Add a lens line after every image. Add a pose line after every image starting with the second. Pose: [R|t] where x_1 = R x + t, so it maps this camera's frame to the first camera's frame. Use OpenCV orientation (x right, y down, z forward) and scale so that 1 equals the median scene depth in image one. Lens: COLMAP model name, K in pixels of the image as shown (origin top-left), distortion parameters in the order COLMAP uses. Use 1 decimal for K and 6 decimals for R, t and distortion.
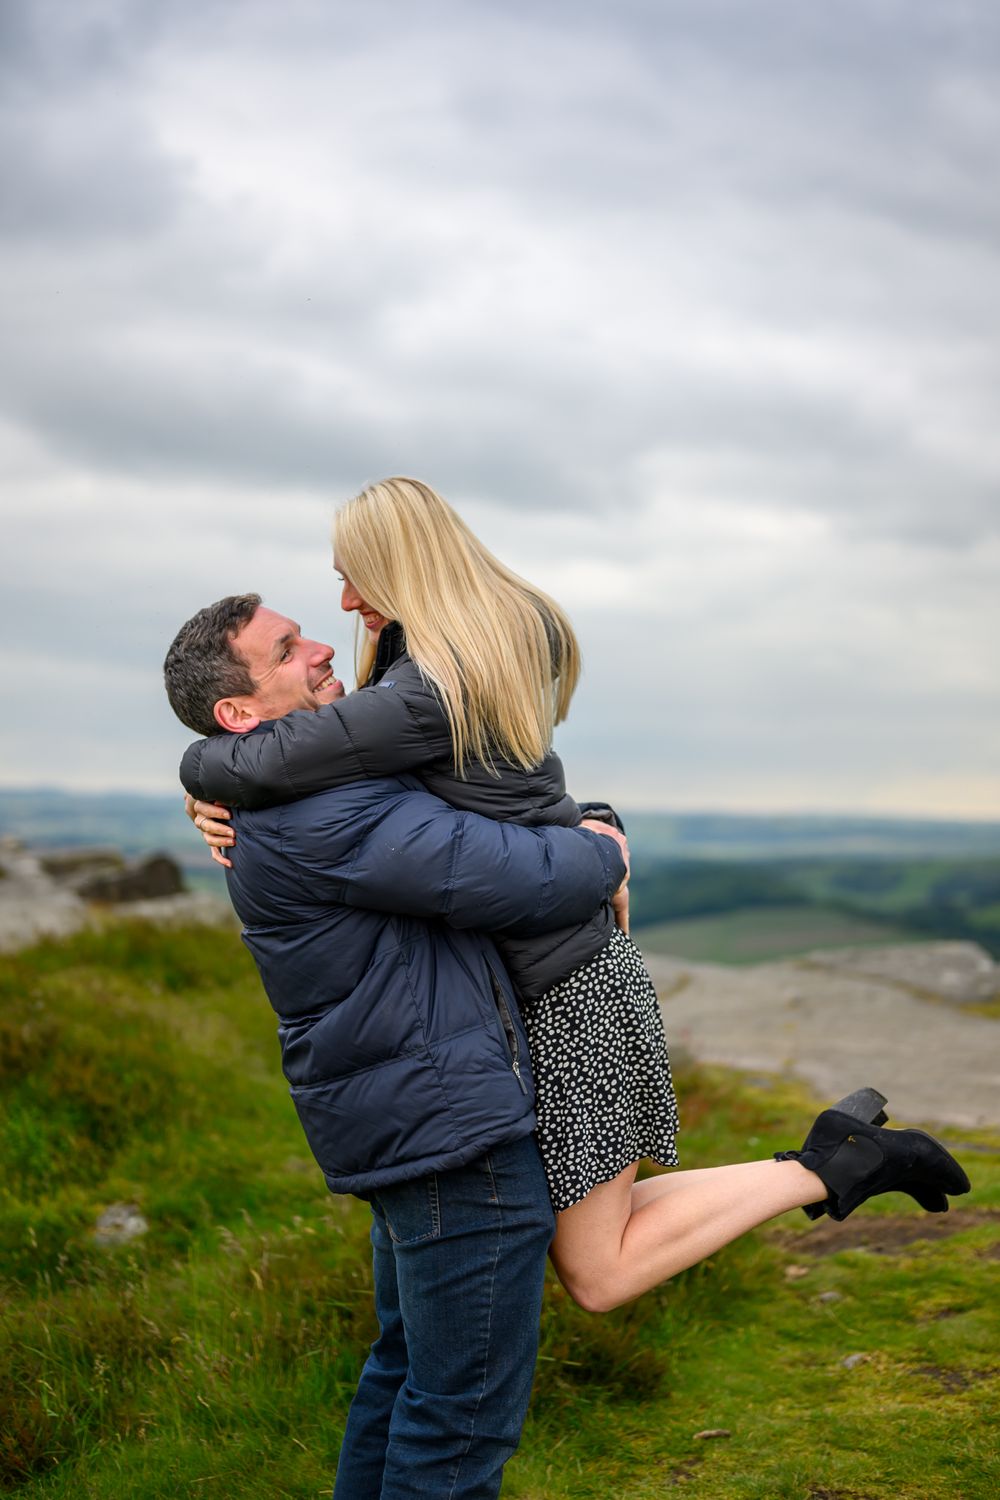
lens RADIAL K [[2361.8, 0, 499.5], [0, 2361.8, 751.4], [0, 0, 1]] dist [0.016626, 0.000000]
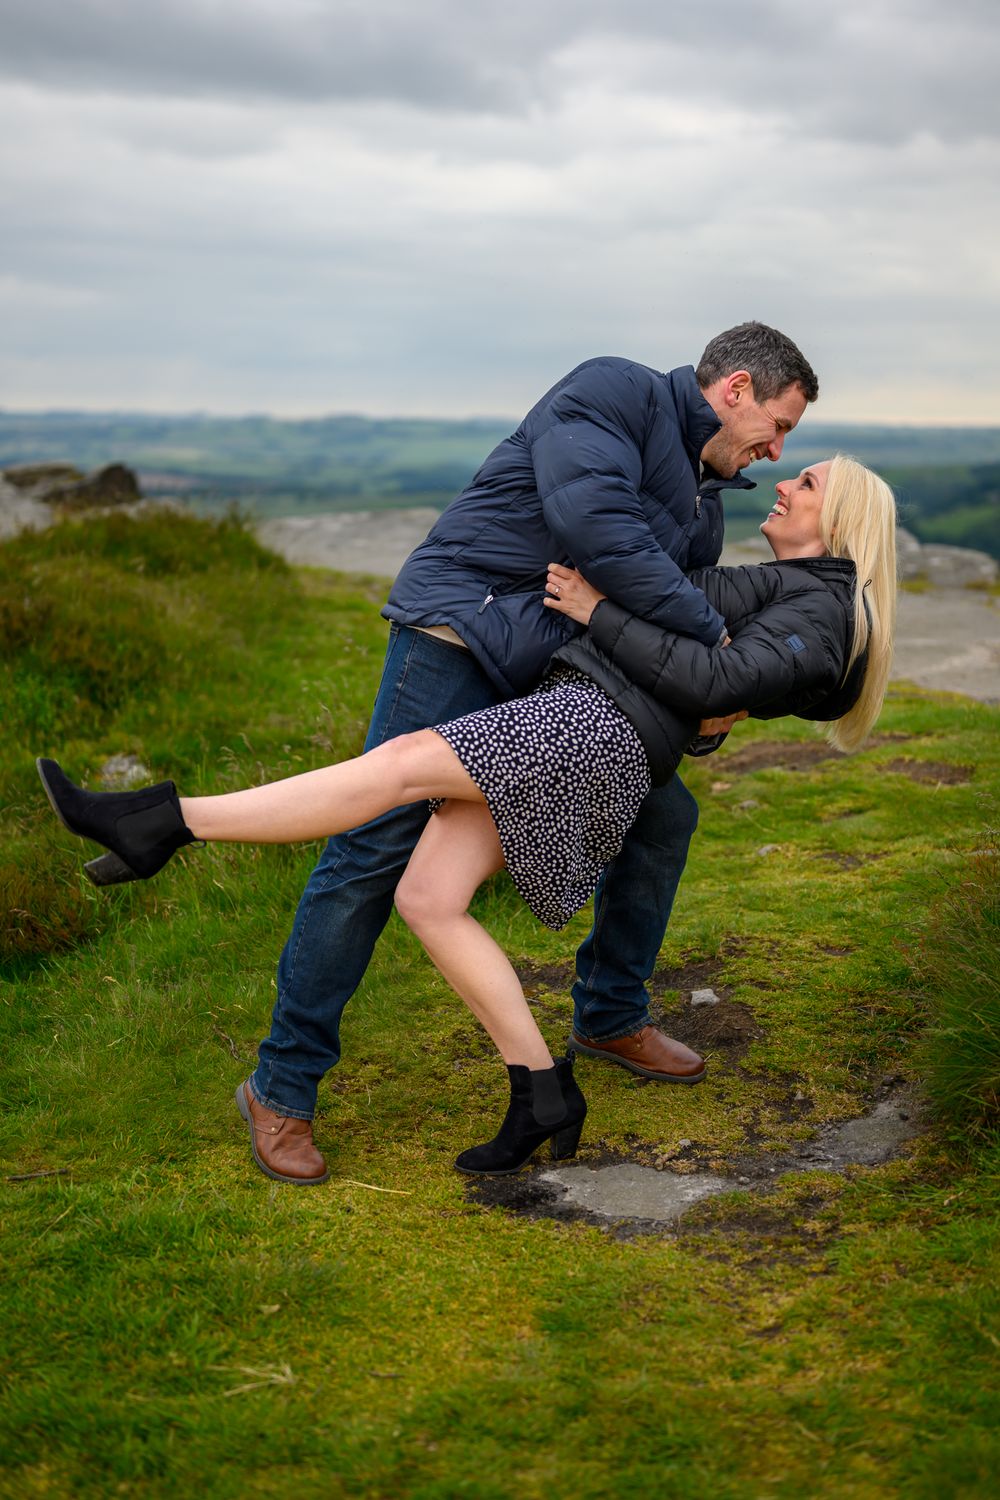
lens RADIAL K [[2361.8, 0, 502.8], [0, 2361.8, 745.6], [0, 0, 1]] dist [0.016626, 0.000000]
pose [[0.999600, -0.019312, 0.020680, -0.004297], [0.015762, 0.987017, 0.159840, 0.014839], [-0.023498, -0.159450, 0.986926, -0.134969]]
